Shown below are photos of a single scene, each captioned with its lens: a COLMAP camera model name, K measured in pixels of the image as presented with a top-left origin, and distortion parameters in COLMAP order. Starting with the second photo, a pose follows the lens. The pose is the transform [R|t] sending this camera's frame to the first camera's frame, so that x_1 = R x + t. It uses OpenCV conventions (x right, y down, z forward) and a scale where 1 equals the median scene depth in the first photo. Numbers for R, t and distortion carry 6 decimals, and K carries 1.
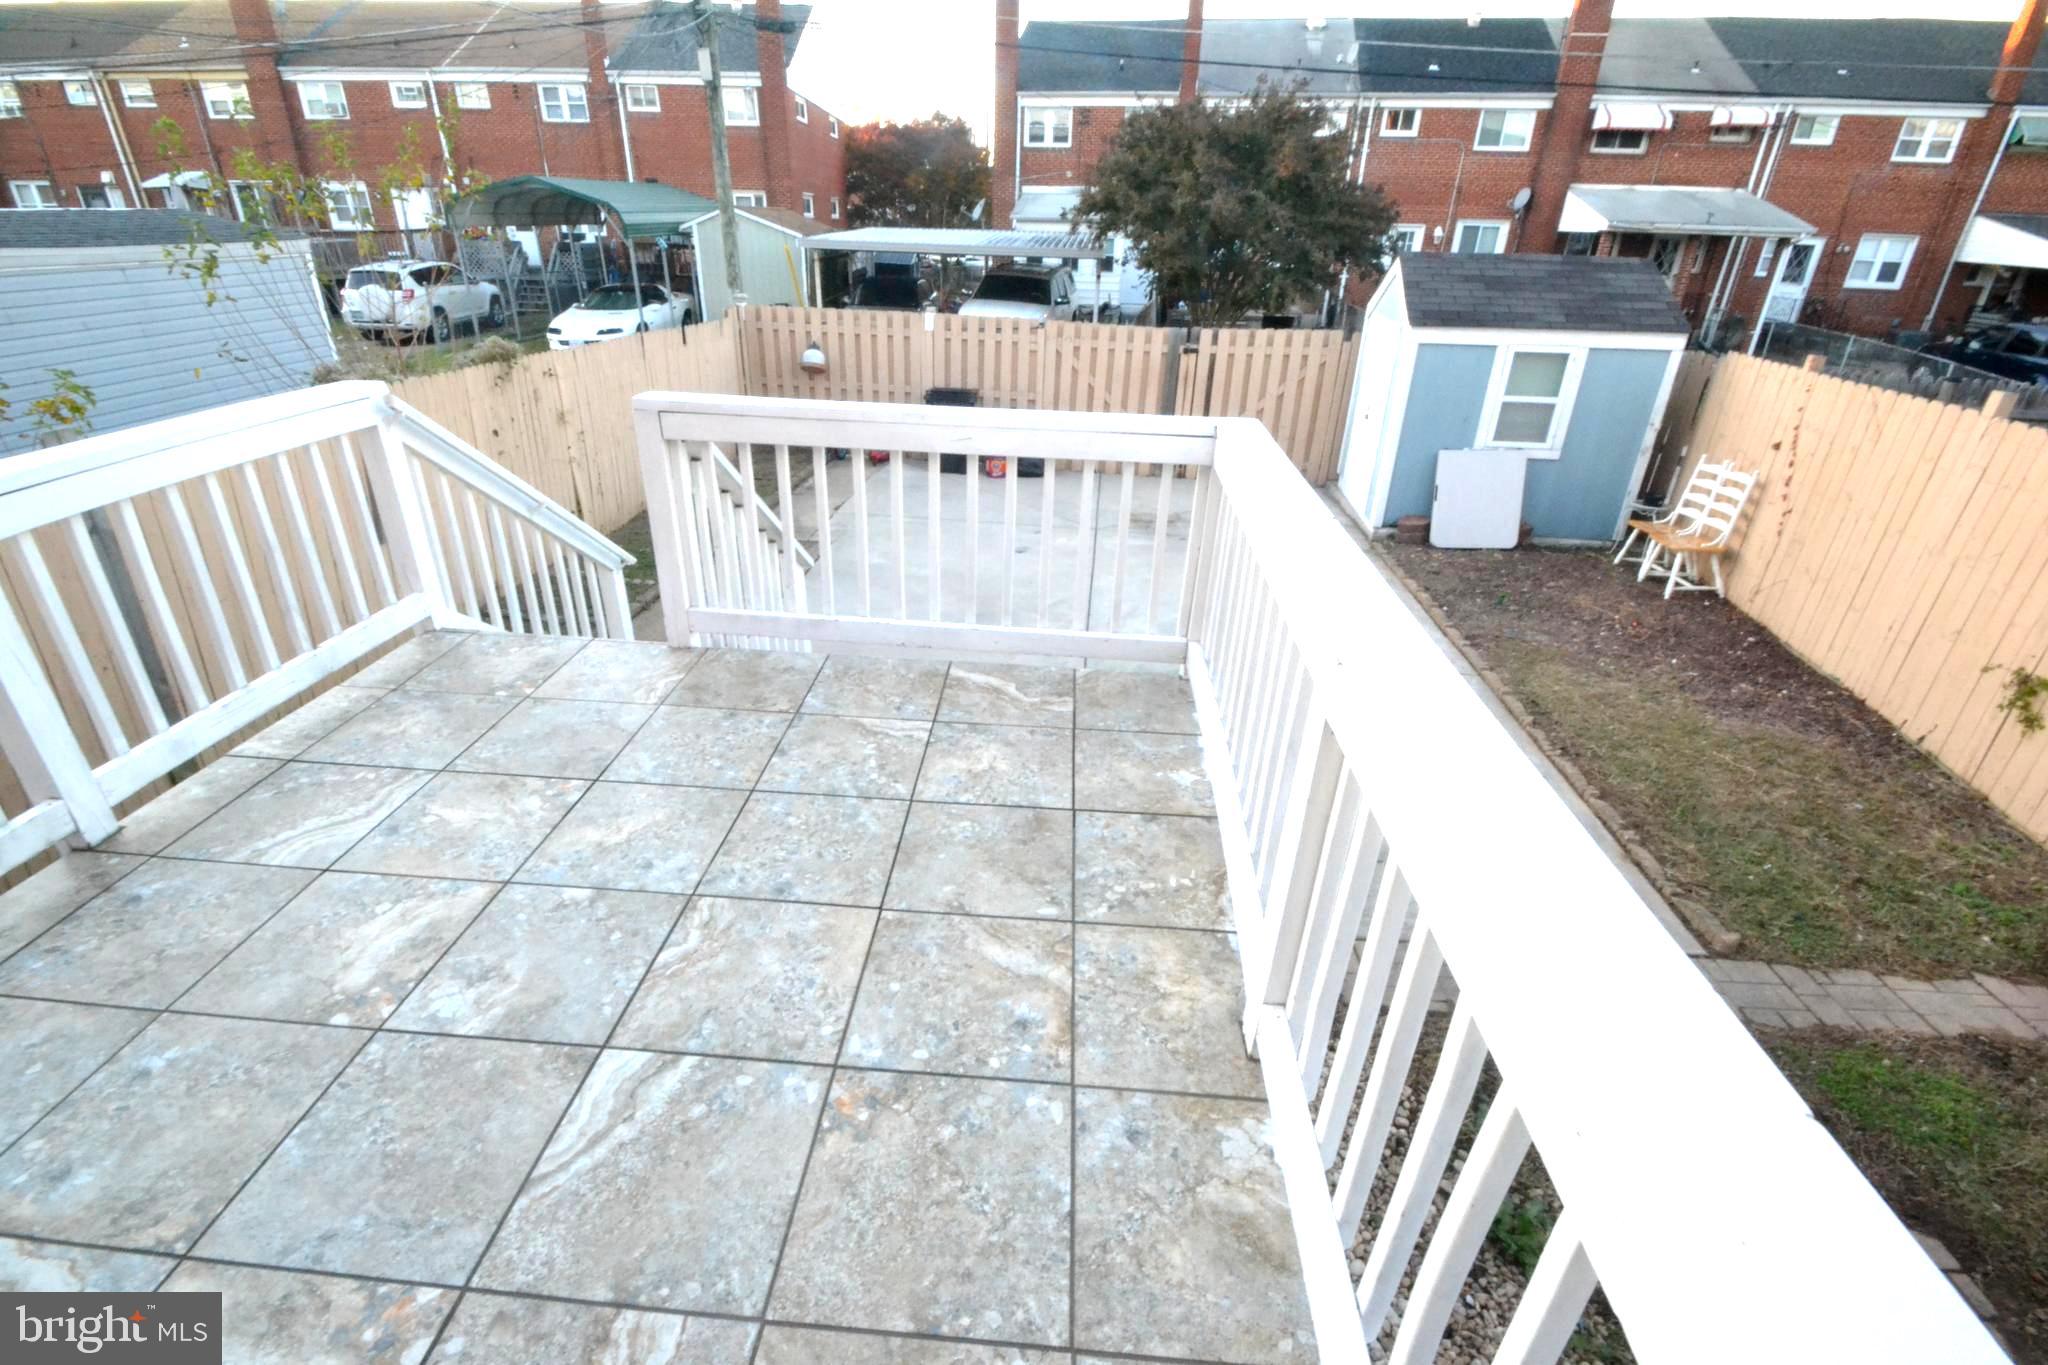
lens RADIAL K [[920.7, 0, 1005.2], [0, 920.7, 684.5], [0, 0, 1]] dist [-0.002703, -0.009794]
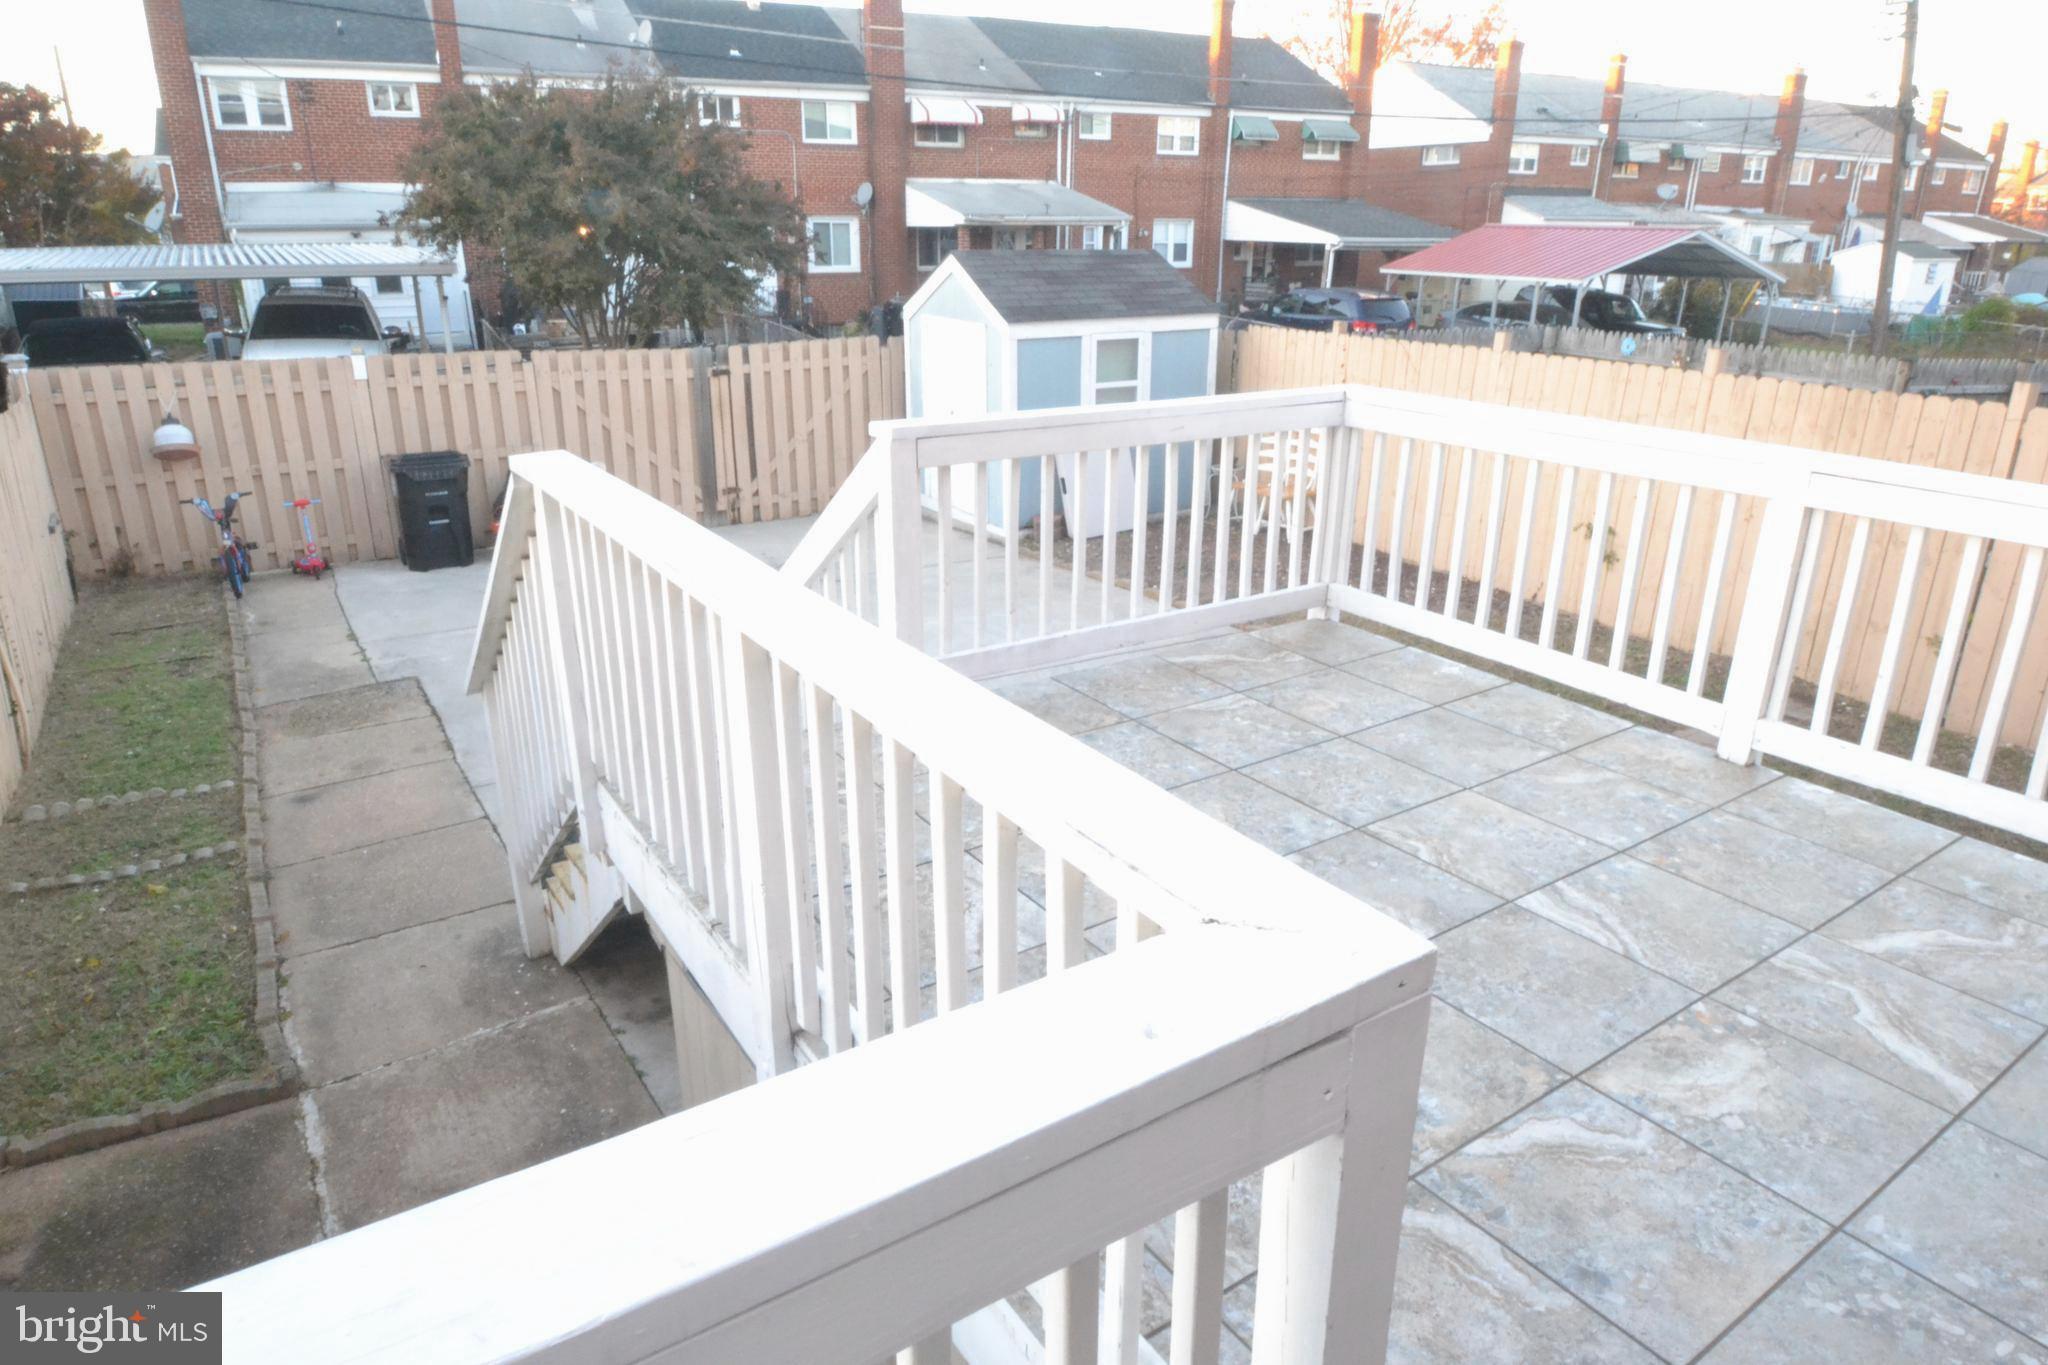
lens RADIAL K [[1233.3, 0, 1022.8], [0, 1233.3, 674.2], [0, 0, 1]] dist [-0.031088, -0.000158]
pose [[0.783924, -0.225961, 0.578278, -0.138686], [0.288665, 0.957274, -0.017266, -0.003282], [-0.549669, 0.180464, 0.815657, 0.000164]]
